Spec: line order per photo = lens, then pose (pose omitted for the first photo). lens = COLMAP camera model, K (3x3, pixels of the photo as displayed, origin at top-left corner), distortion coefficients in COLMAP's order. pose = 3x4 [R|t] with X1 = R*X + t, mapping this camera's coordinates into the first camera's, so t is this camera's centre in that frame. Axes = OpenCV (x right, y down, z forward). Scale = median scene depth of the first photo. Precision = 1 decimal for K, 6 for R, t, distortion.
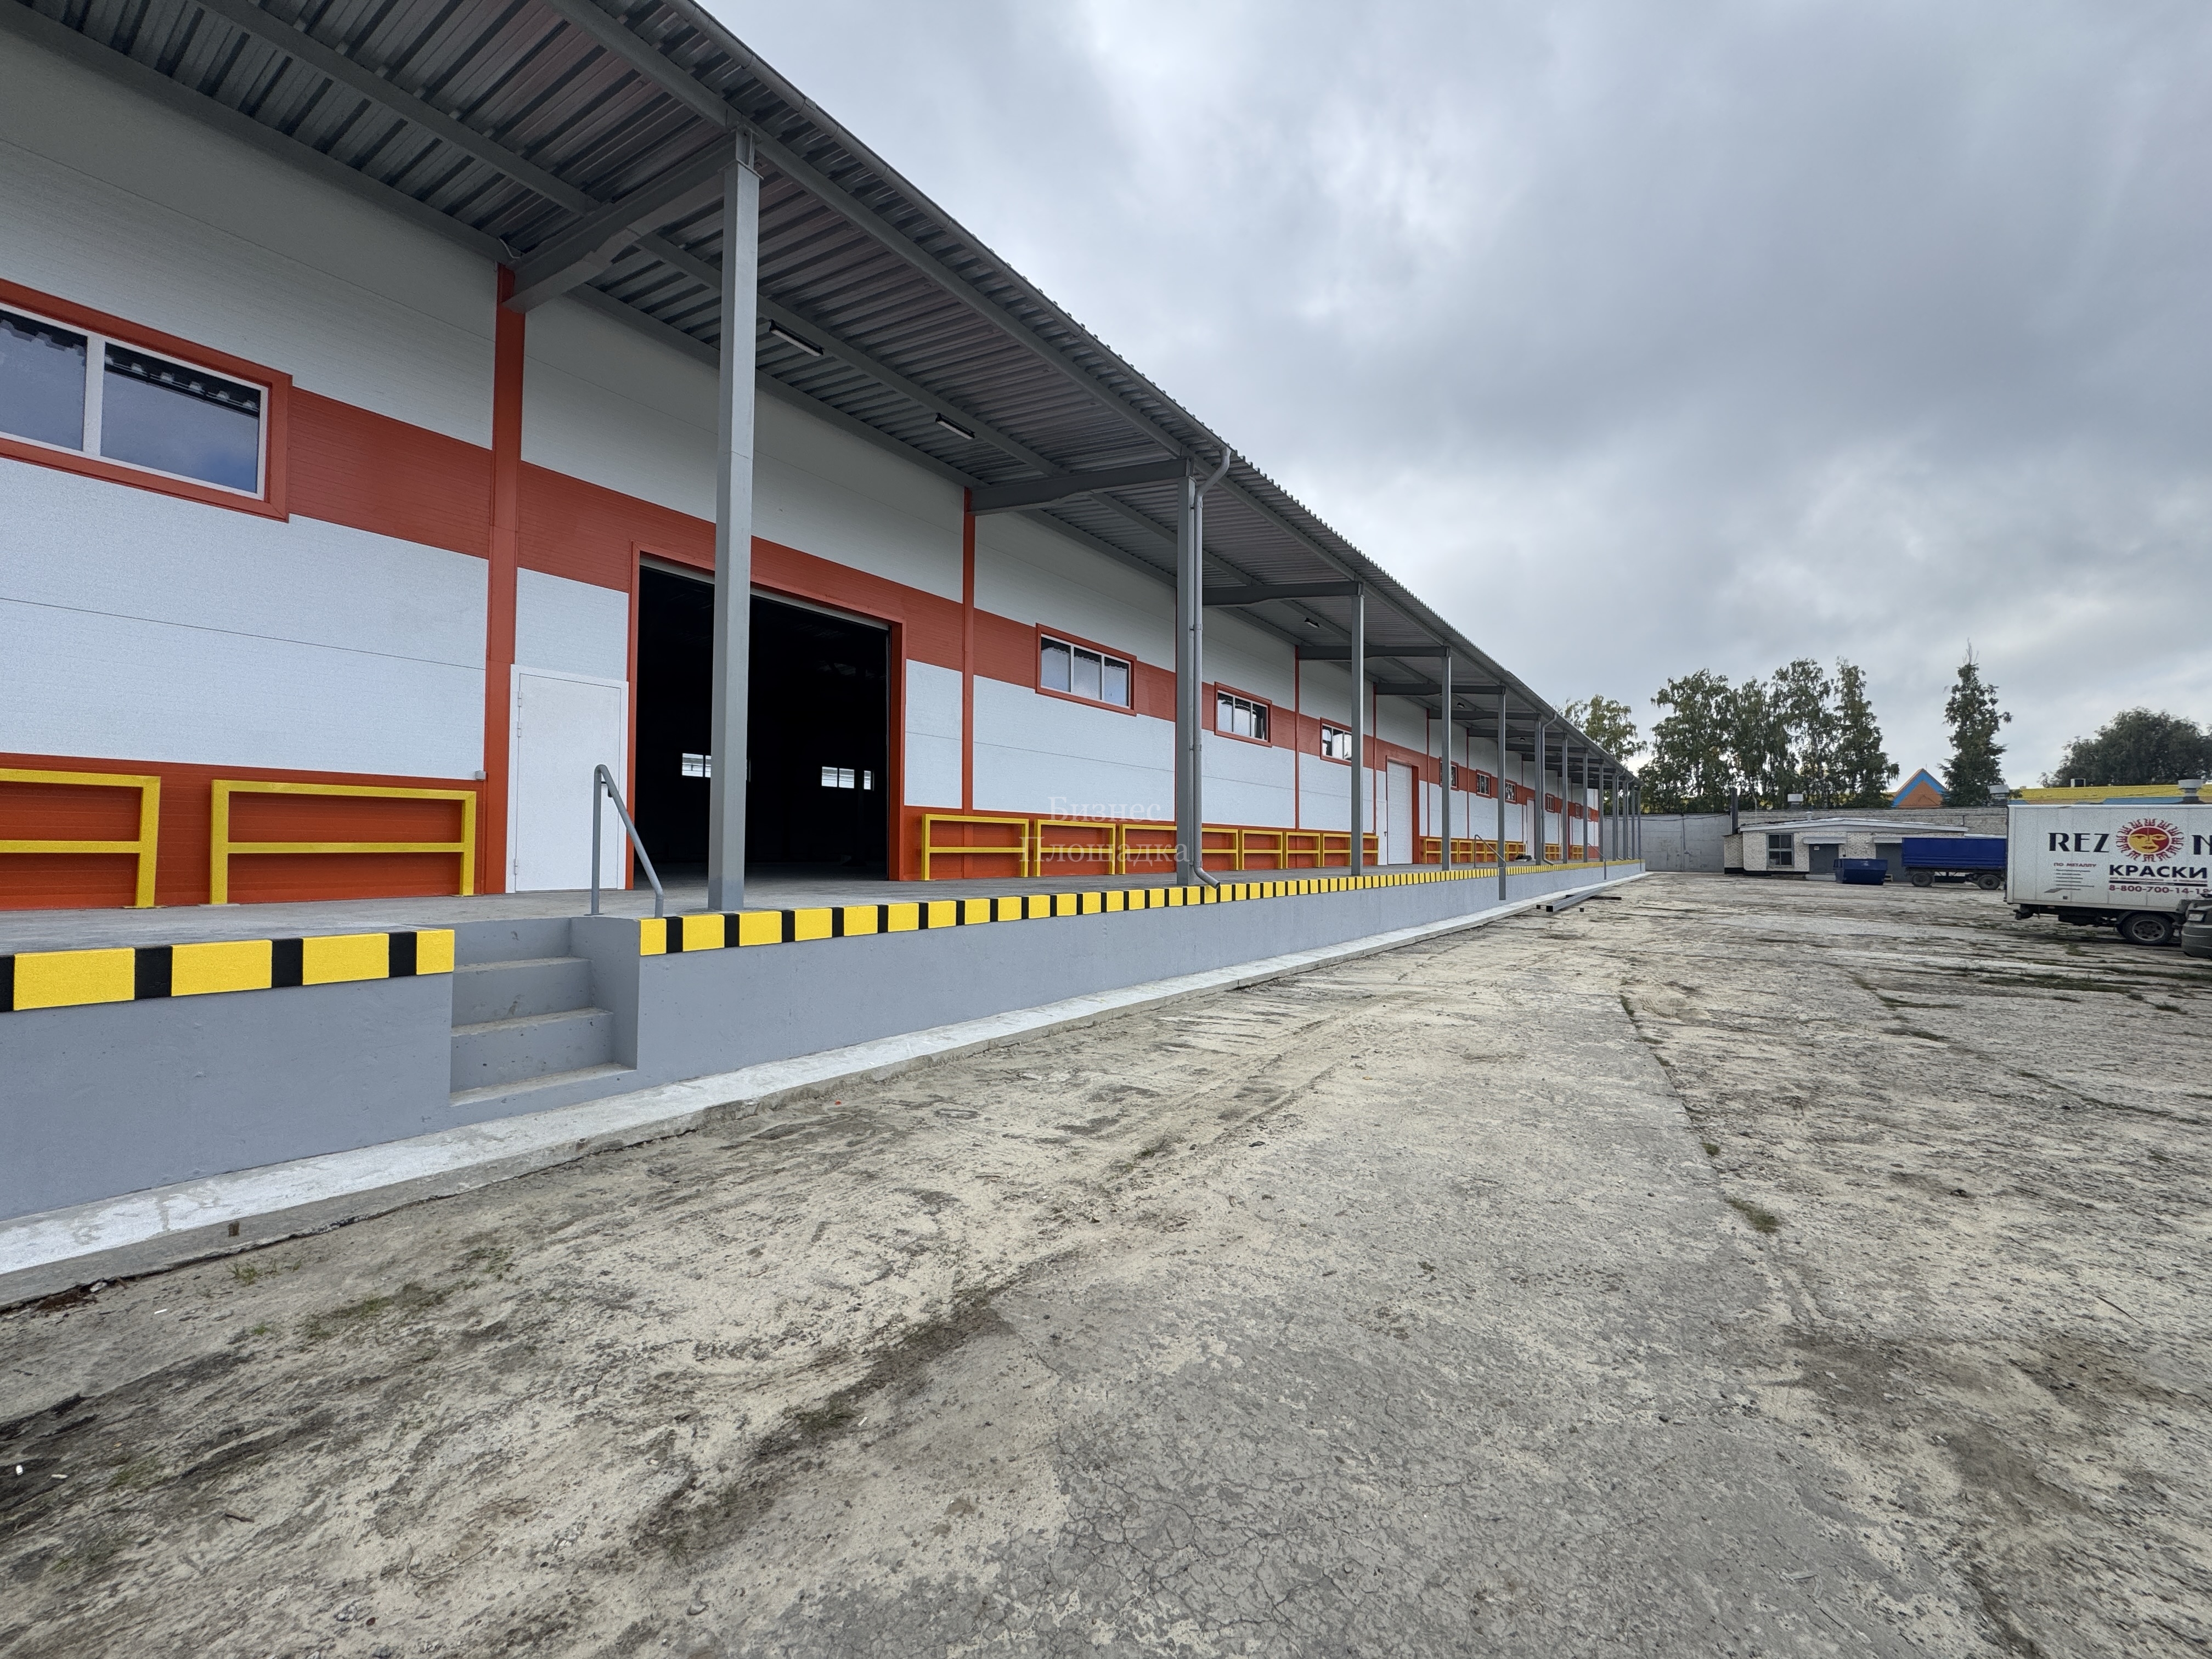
lens RADIAL K [[880.2, 0, 1107.4], [0, 880.2, 827.3], [0, 0, 1]] dist [-0.001686, 0.000129]
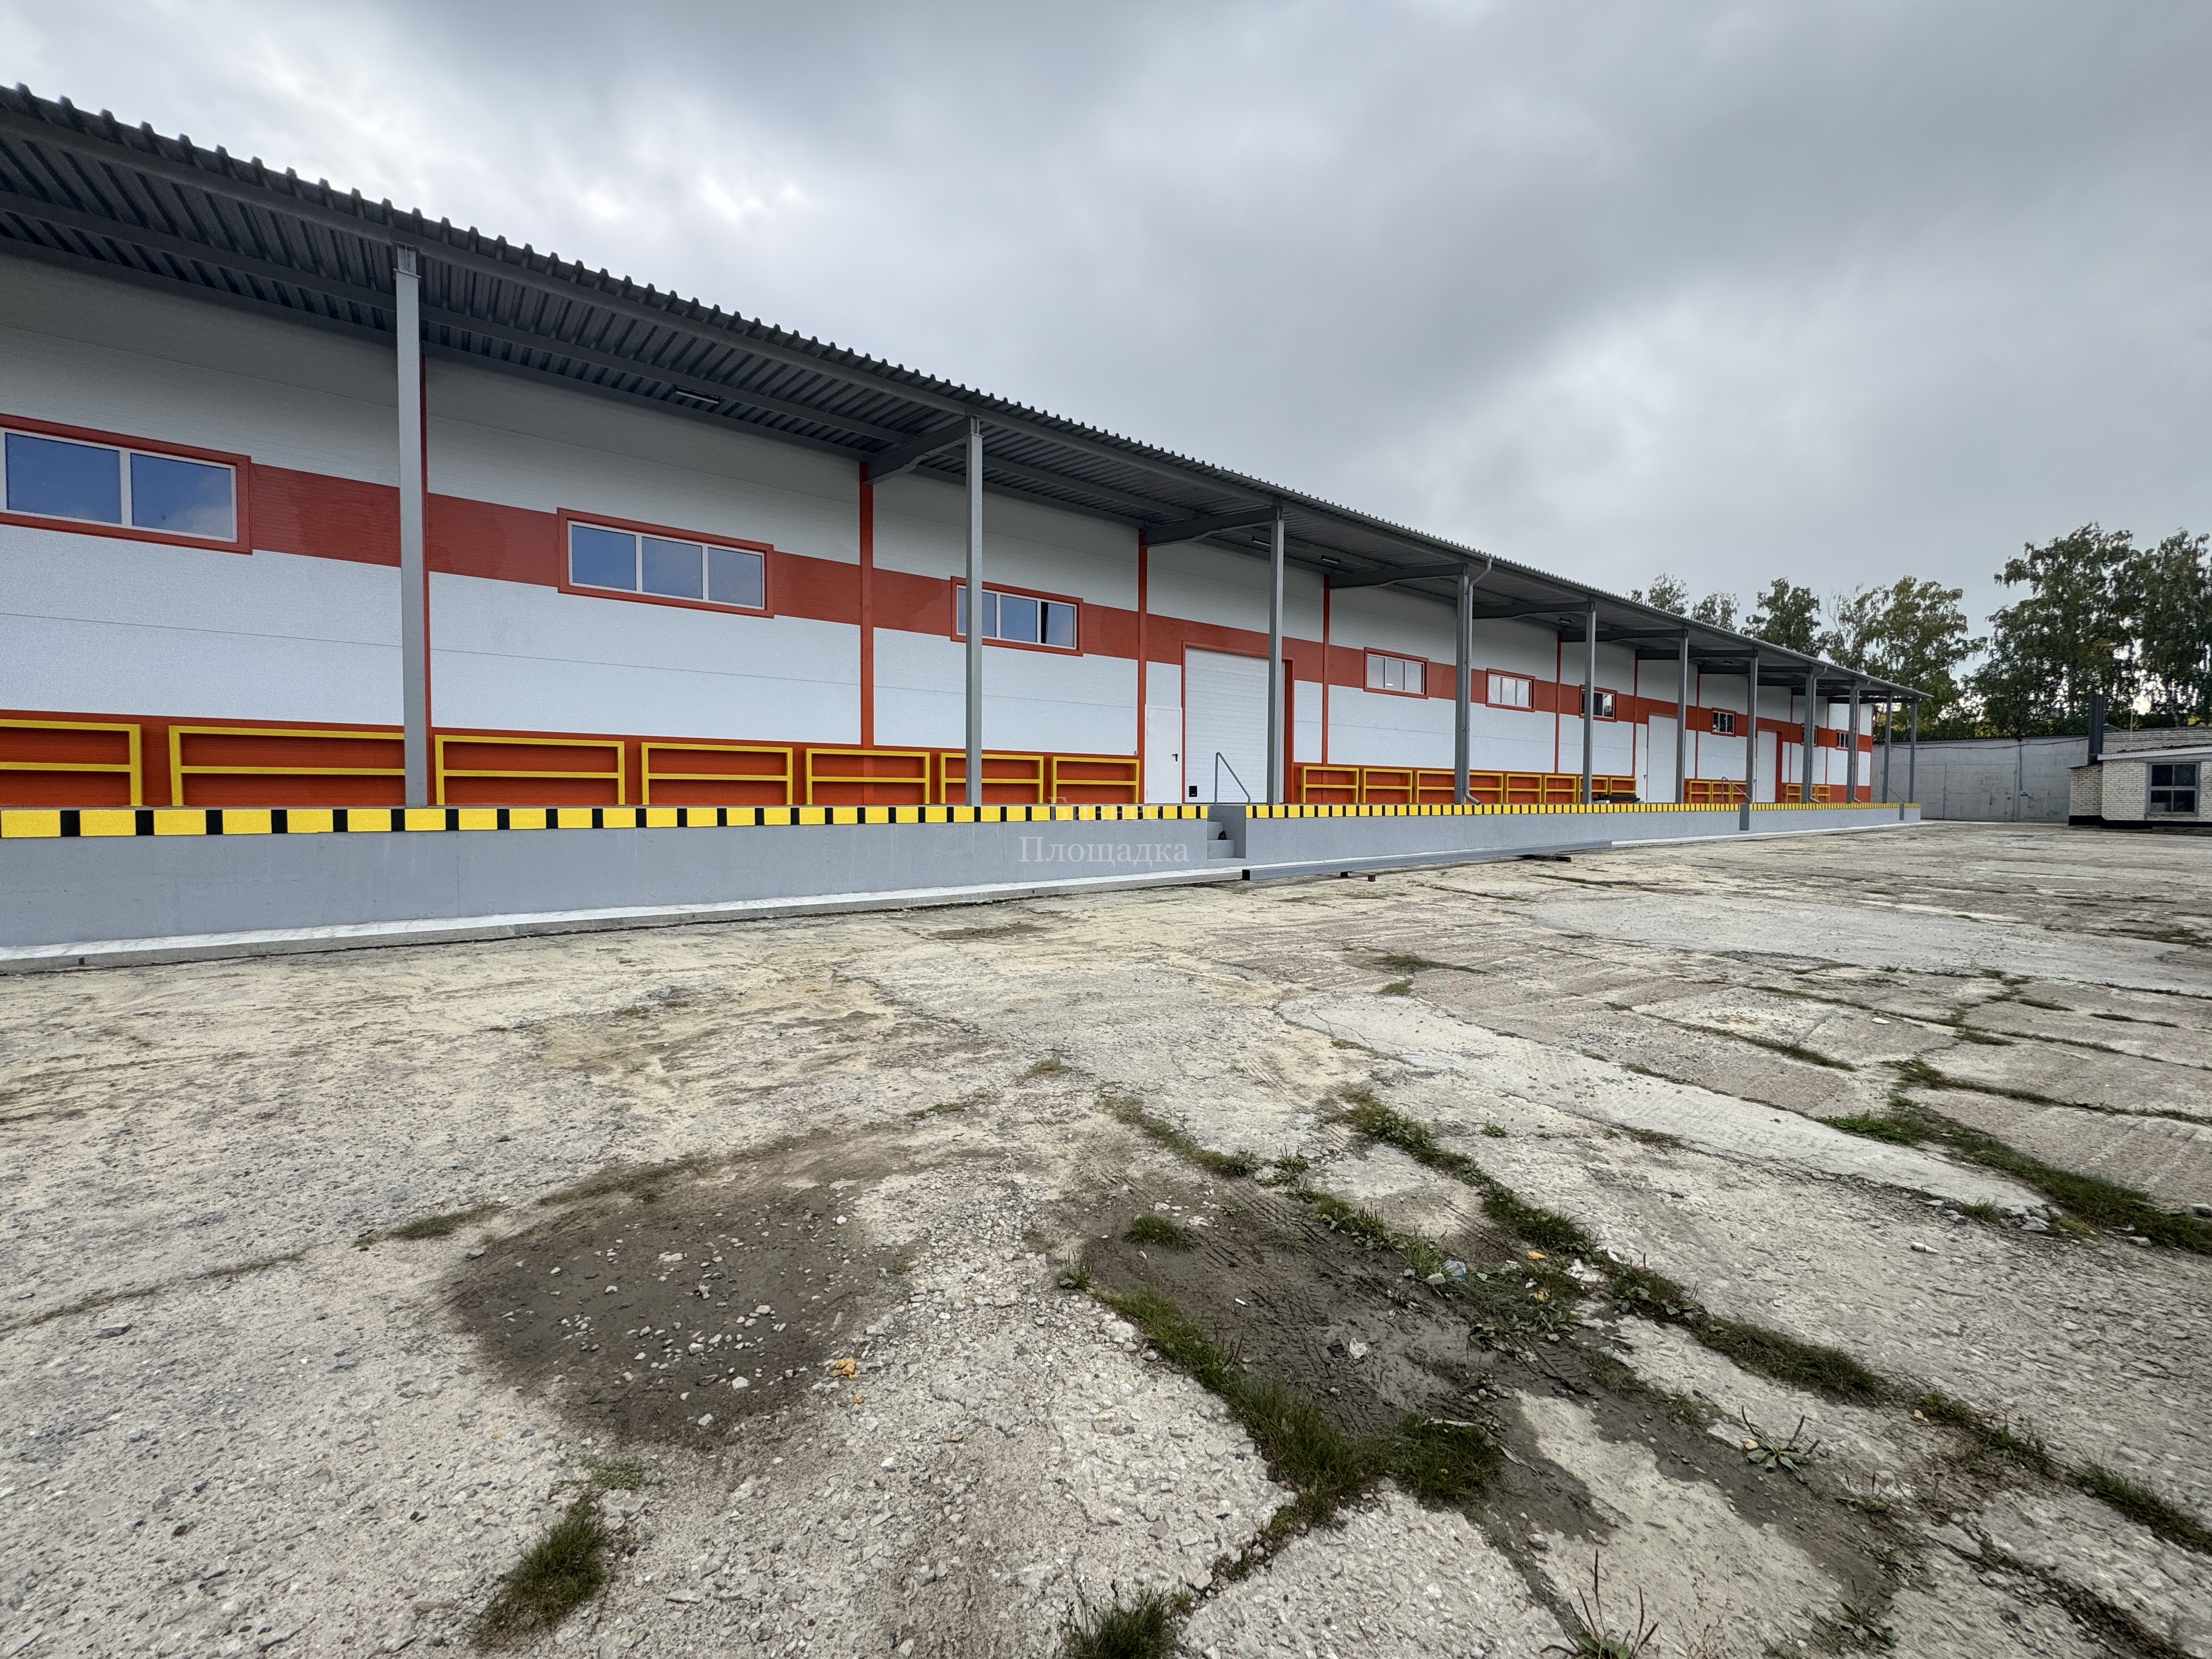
lens RADIAL K [[880.2, 0, 1107.4], [0, 880.2, 827.3], [0, 0, 1]] dist [-0.001686, 0.000129]
pose [[0.910851, 0.019578, -0.412271, 0.304136], [0.005190, 0.998252, 0.058873, 0.011205], [0.412703, -0.055764, 0.909157, 0.064618]]
